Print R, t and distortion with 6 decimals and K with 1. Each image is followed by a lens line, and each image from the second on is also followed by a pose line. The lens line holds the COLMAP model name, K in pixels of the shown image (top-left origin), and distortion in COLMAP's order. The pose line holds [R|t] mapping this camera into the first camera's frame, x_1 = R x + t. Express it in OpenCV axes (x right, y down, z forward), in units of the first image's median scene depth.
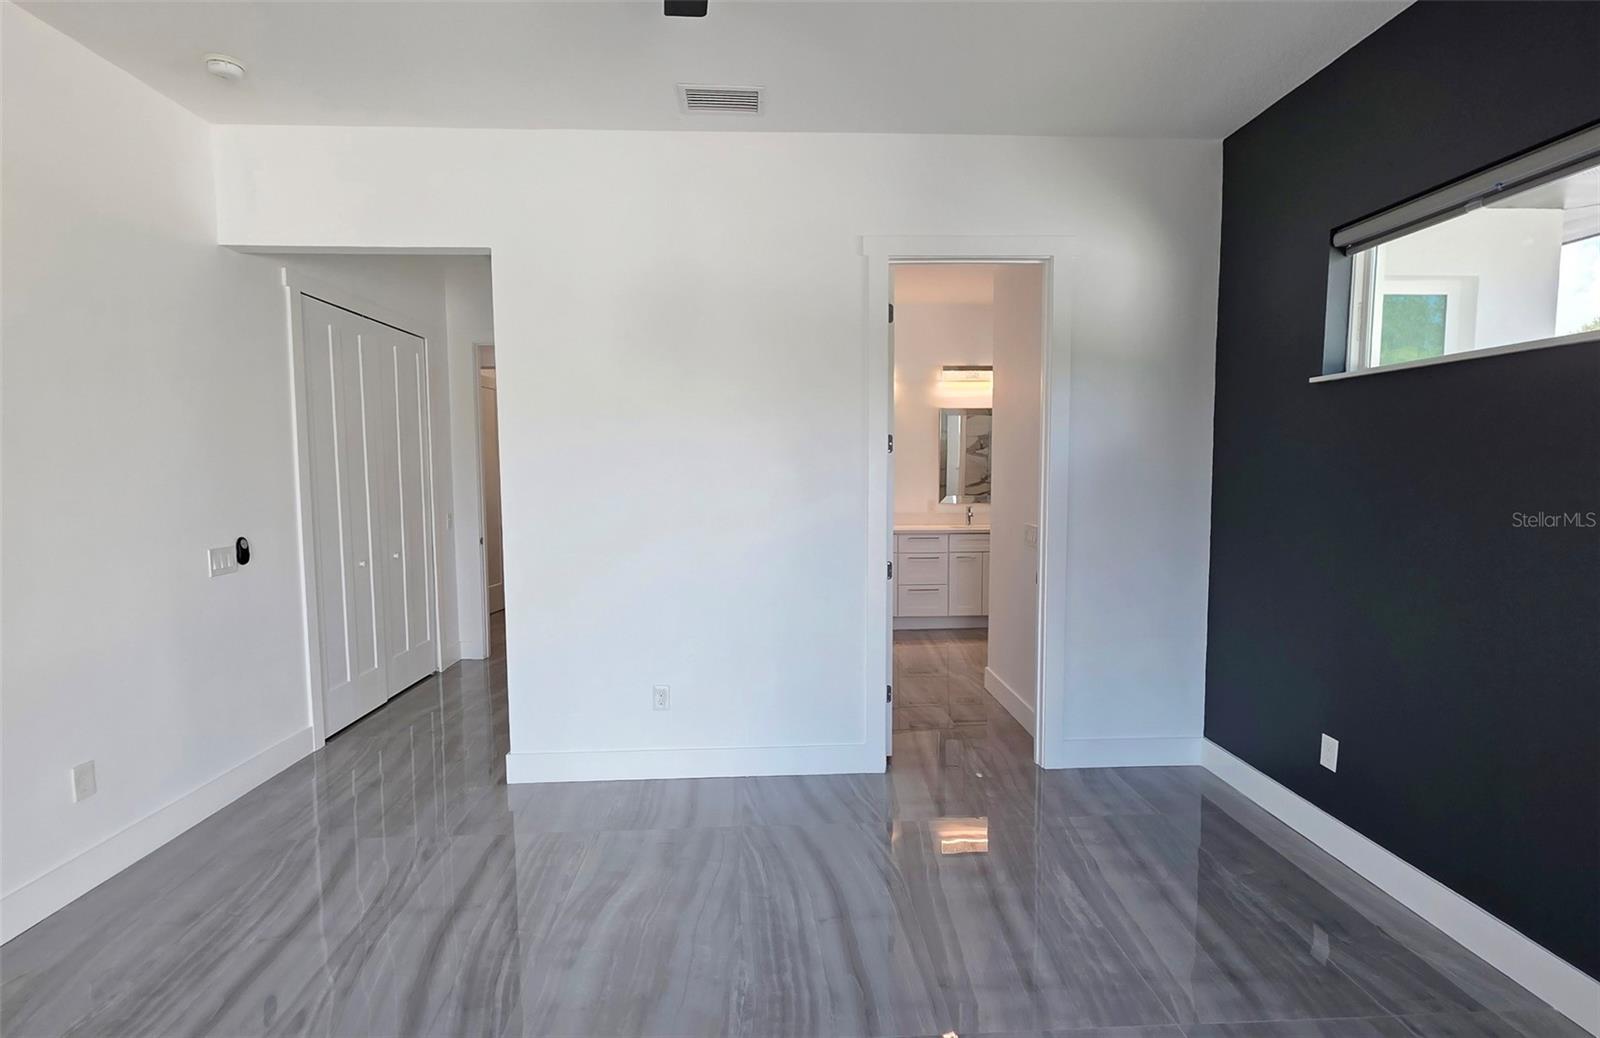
lens RADIAL K [[759.5, 0, 802.8], [0, 759.5, 525.5], [0, 0, 1]] dist [0.000878, 0.000246]
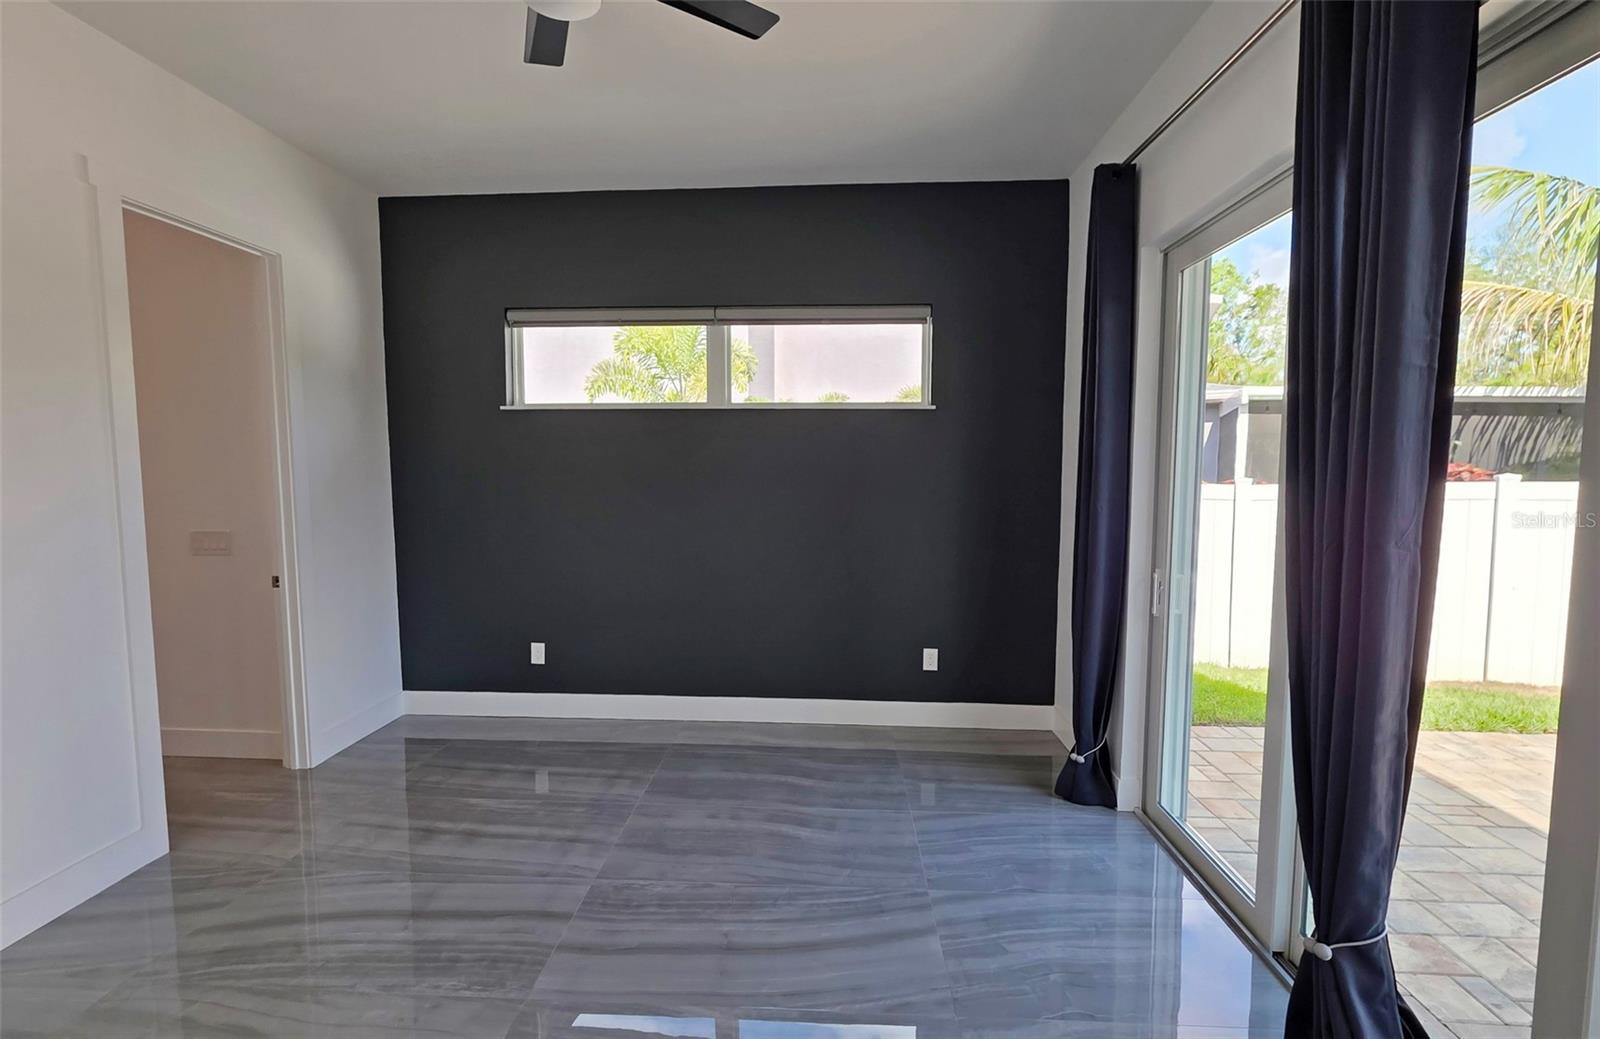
lens RADIAL K [[718.7, 0, 800.0], [0, 718.7, 519.5], [0, 0, 1]] dist [0.002226, 0.000169]
pose [[0.111941, -0.070872, 0.991184, -0.652795], [0.076036, 0.995140, 0.062568, -0.020232], [-0.990802, 0.068362, 0.116786, 0.283224]]
